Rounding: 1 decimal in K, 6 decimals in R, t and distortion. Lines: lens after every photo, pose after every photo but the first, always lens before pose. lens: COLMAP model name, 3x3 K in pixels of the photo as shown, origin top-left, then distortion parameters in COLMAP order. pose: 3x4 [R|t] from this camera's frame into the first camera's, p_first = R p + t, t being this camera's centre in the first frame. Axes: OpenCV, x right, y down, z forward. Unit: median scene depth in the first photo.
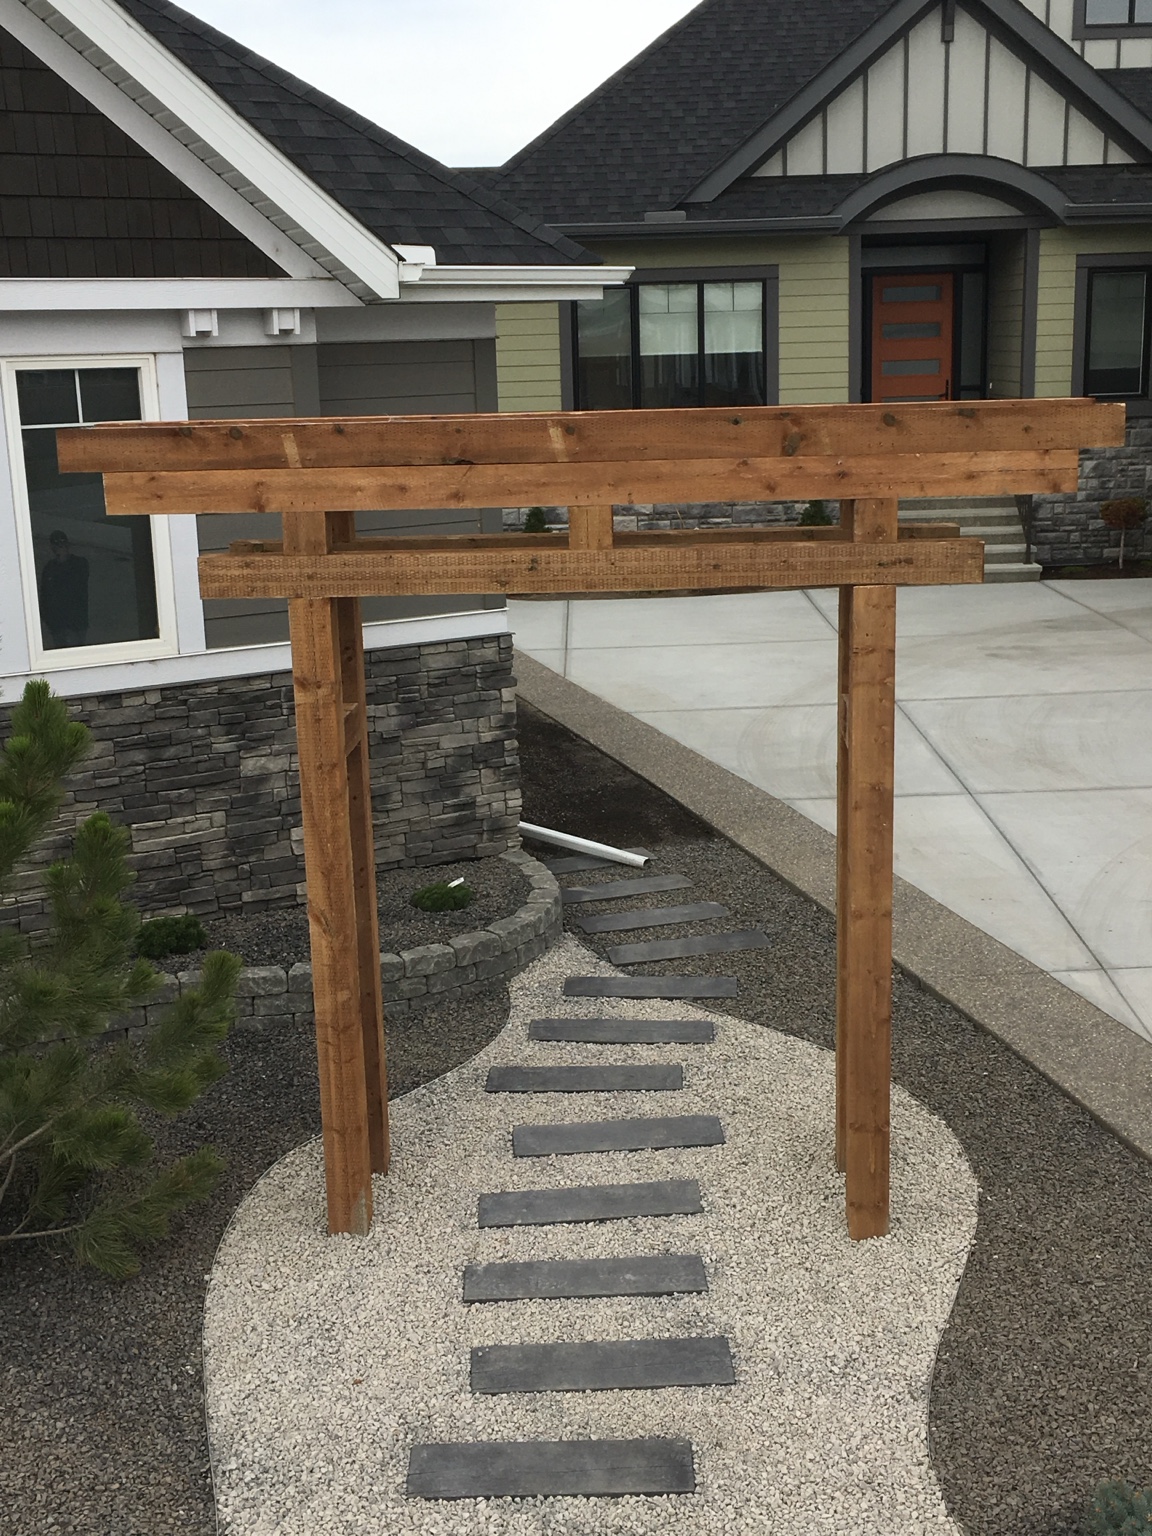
lens RADIAL K [[1868.3, 0, 576.0], [0, 1868.3, 768.0], [0, 0, 1]] dist [0.058096, 0.039021]
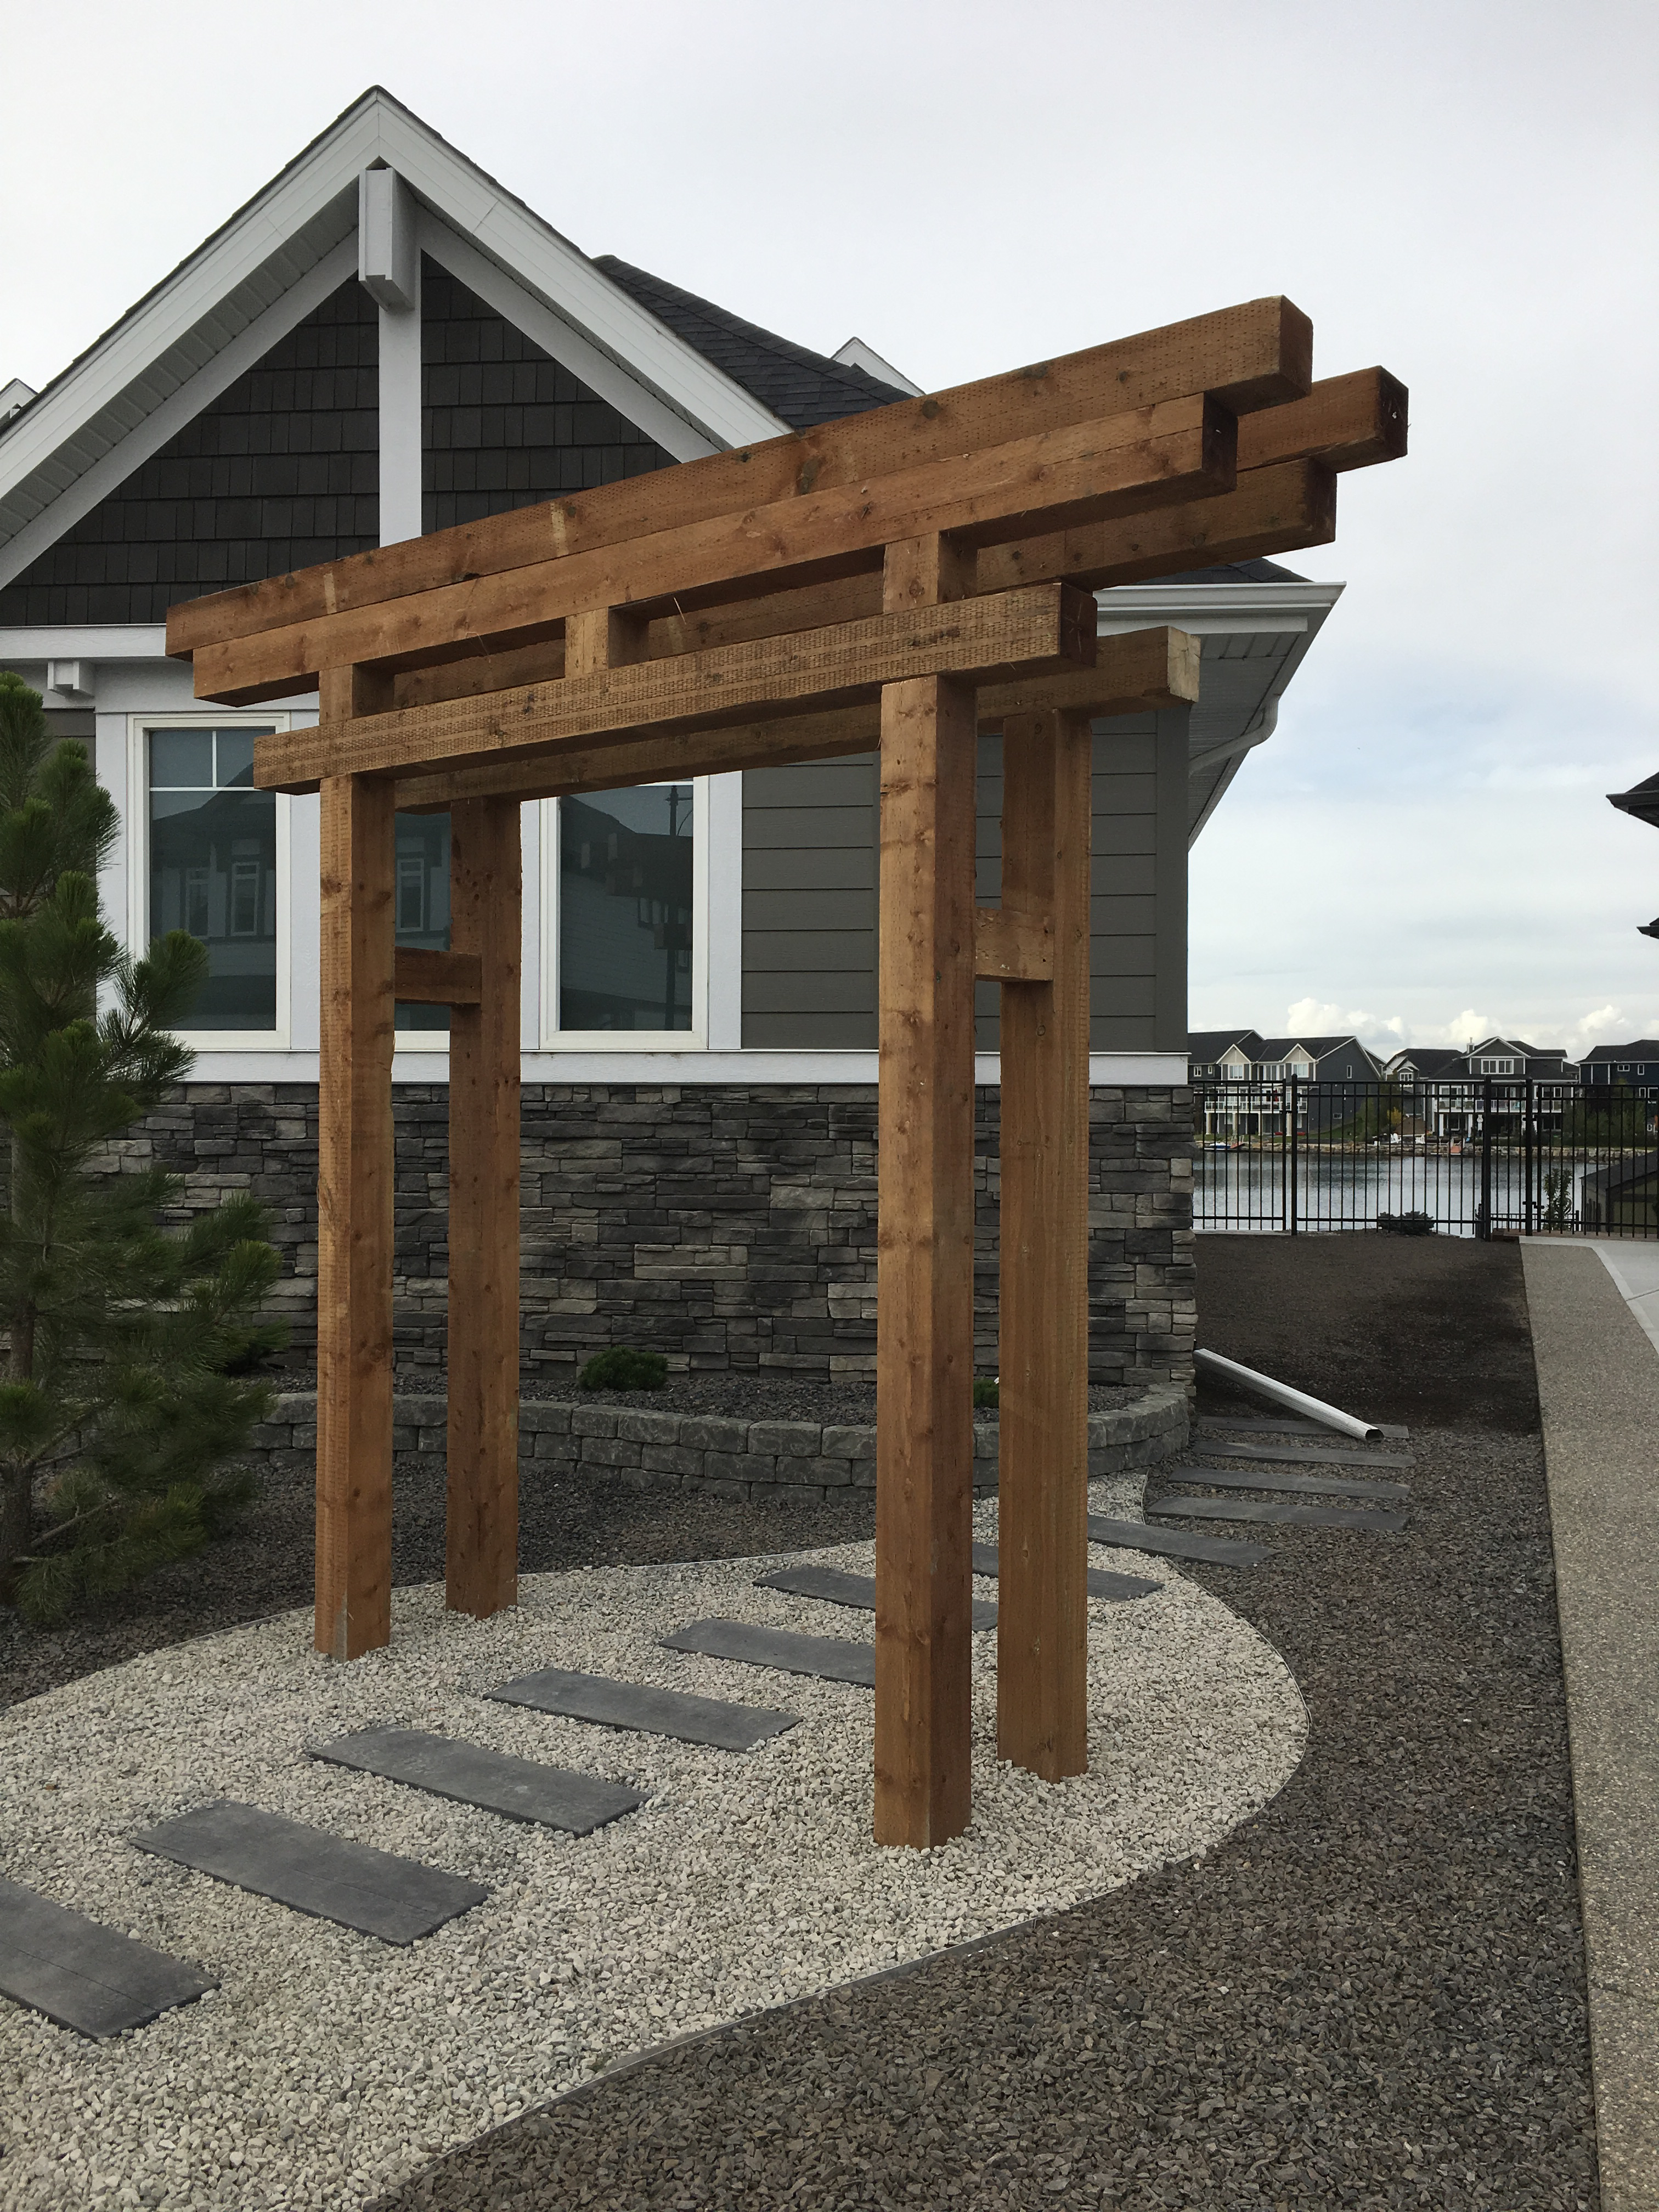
lens RADIAL K [[1904.4, 0, 829.5], [0, 1904.4, 1106.0], [0, 0, 1]] dist [0.060091, 0.001517]
pose [[0.789864, 0.027588, -0.612661, 0.366911], [-0.166709, 0.971029, -0.171203, 0.104244], [0.590189, 0.237363, 0.771580, 0.373458]]
